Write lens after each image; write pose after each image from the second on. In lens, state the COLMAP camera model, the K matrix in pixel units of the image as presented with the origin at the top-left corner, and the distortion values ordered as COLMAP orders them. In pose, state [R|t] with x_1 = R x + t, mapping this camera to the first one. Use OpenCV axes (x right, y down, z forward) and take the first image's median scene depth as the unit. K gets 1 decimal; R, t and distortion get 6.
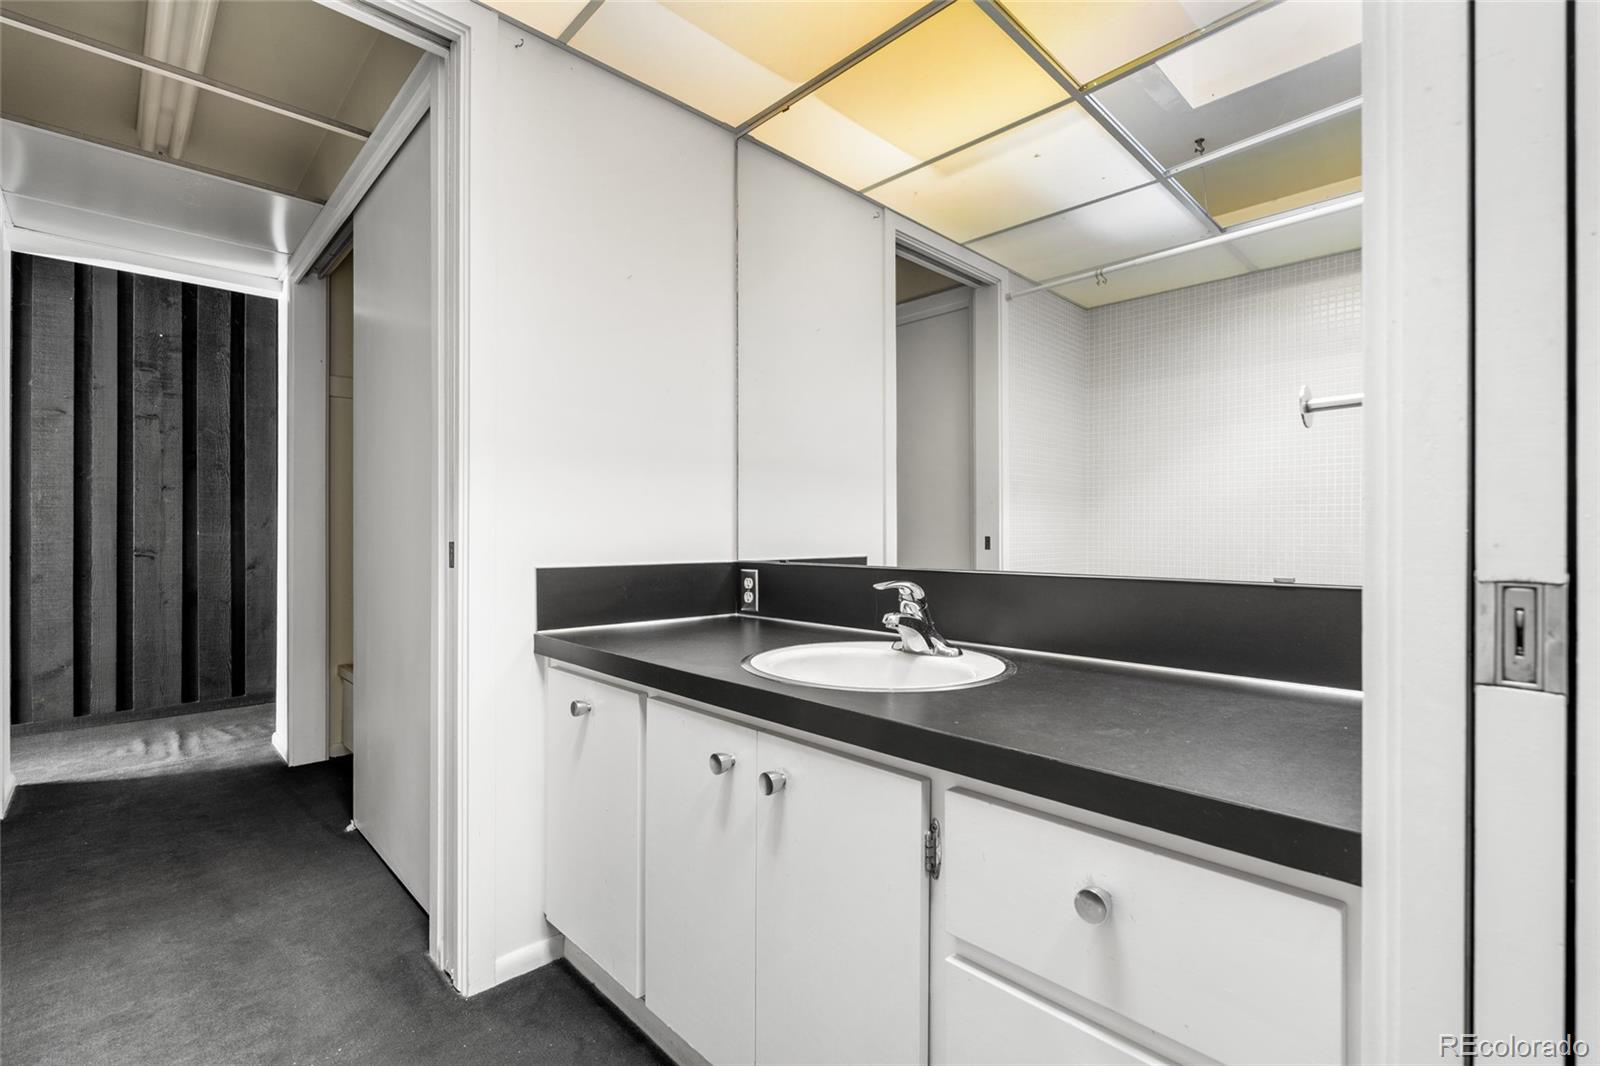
lens RADIAL K [[715.2, 0, 805.7], [0, 715.2, 539.2], [0, 0, 1]] dist [-0.008649, -0.000080]
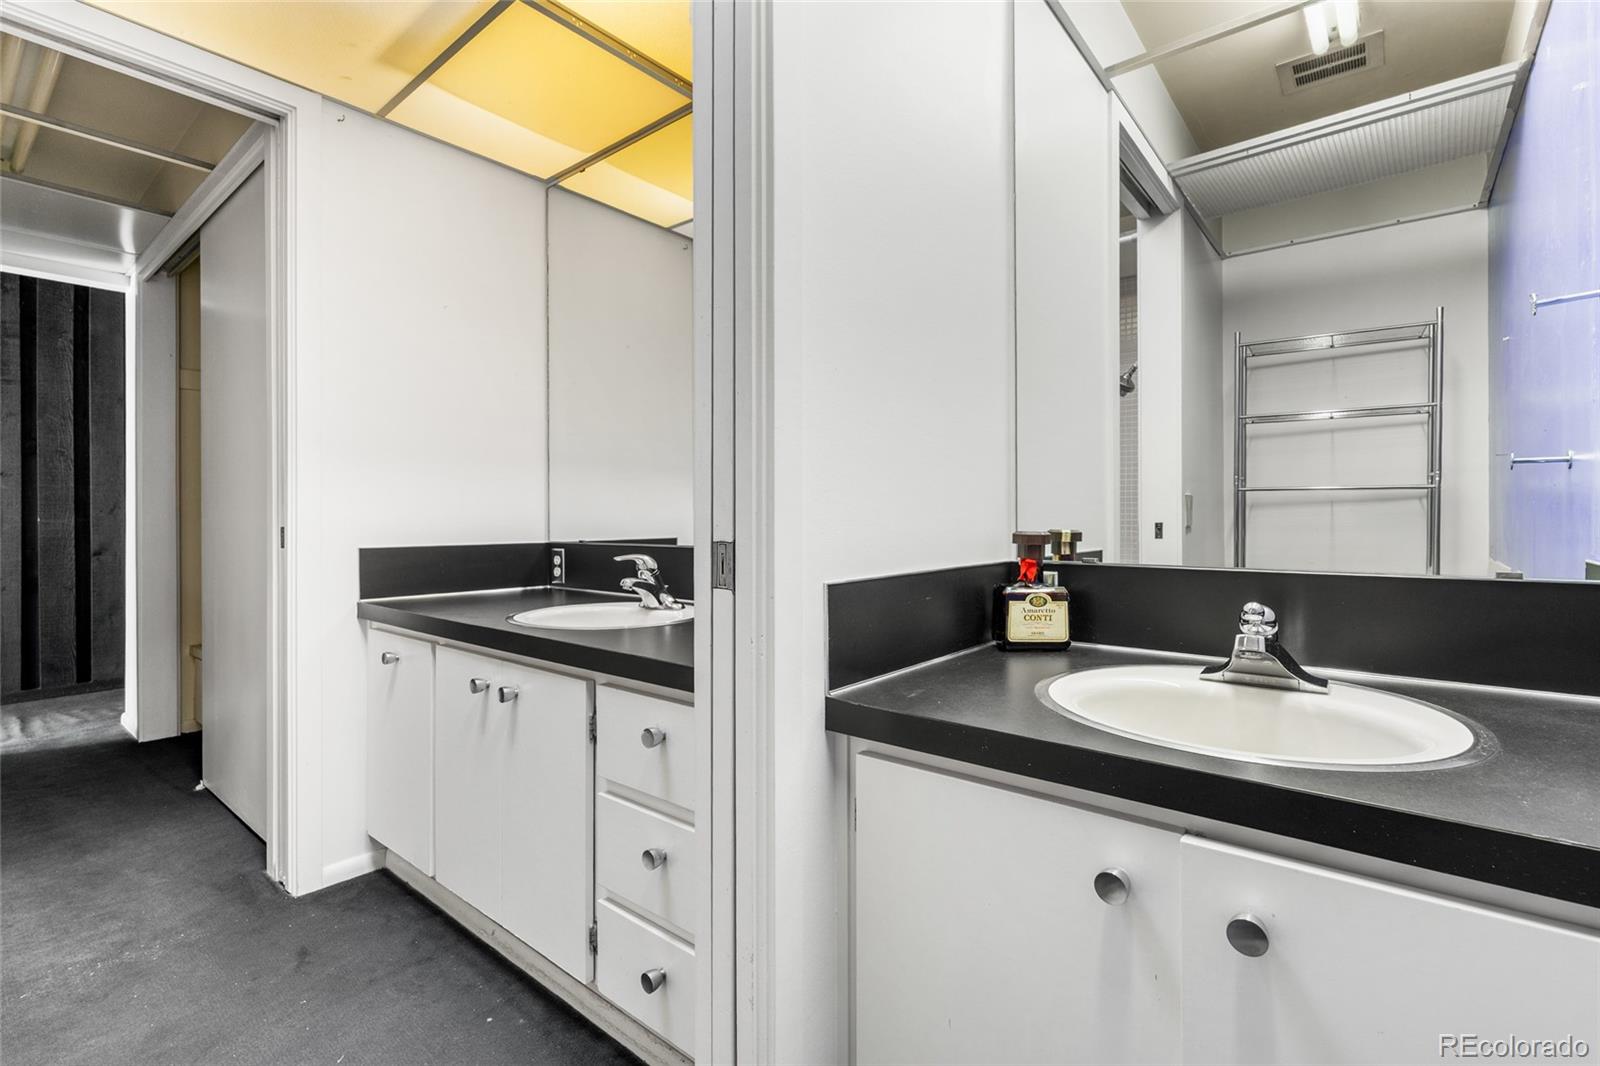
lens RADIAL K [[715.2, 0, 797.6], [0, 715.2, 522.6], [0, 0, 1]] dist [-0.008649, -0.000080]
pose [[0.992878, -0.004376, 0.119059, 0.191429], [0.004359, 0.999990, 0.000408, -0.000412], [-0.119059, 0.000114, 0.992887, -0.257038]]
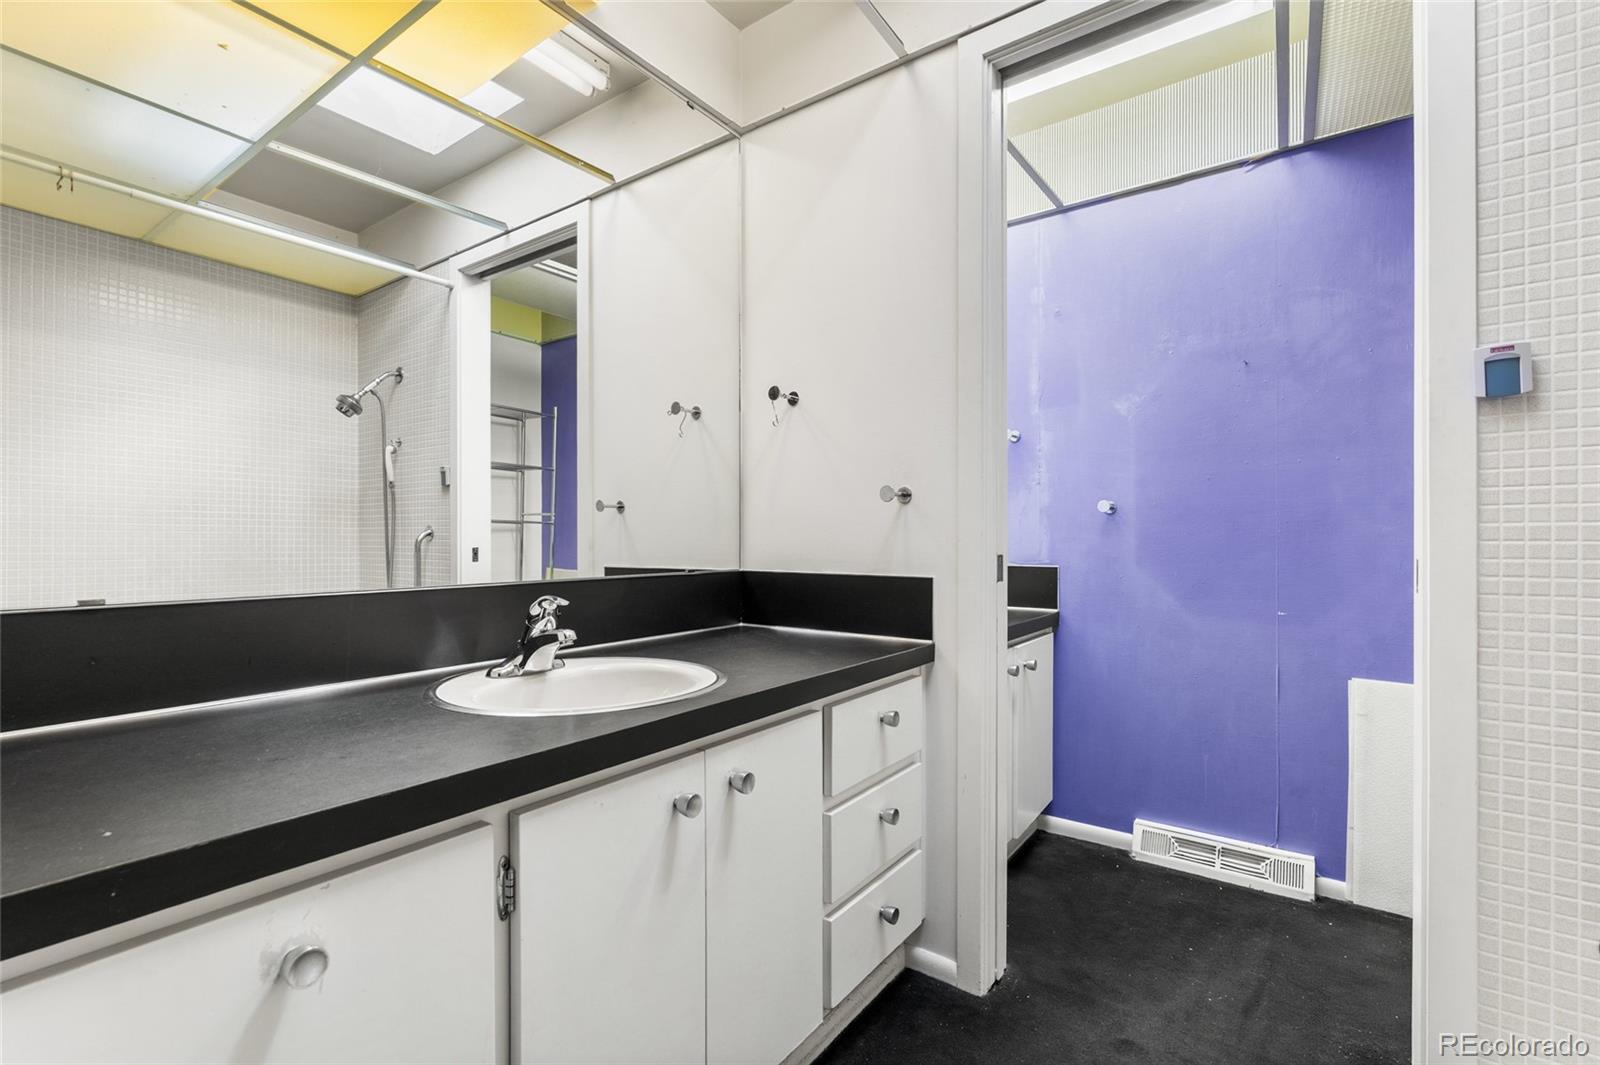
lens RADIAL K [[715.2, 0, 801.4], [0, 715.2, 536.7], [0, 0, 1]] dist [-0.008649, -0.000080]
pose [[-0.184544, 0.007073, 0.982799, -0.585293], [0.004792, 0.999969, -0.006297, -0.007399], [-0.982812, 0.003548, -0.184573, 0.588437]]
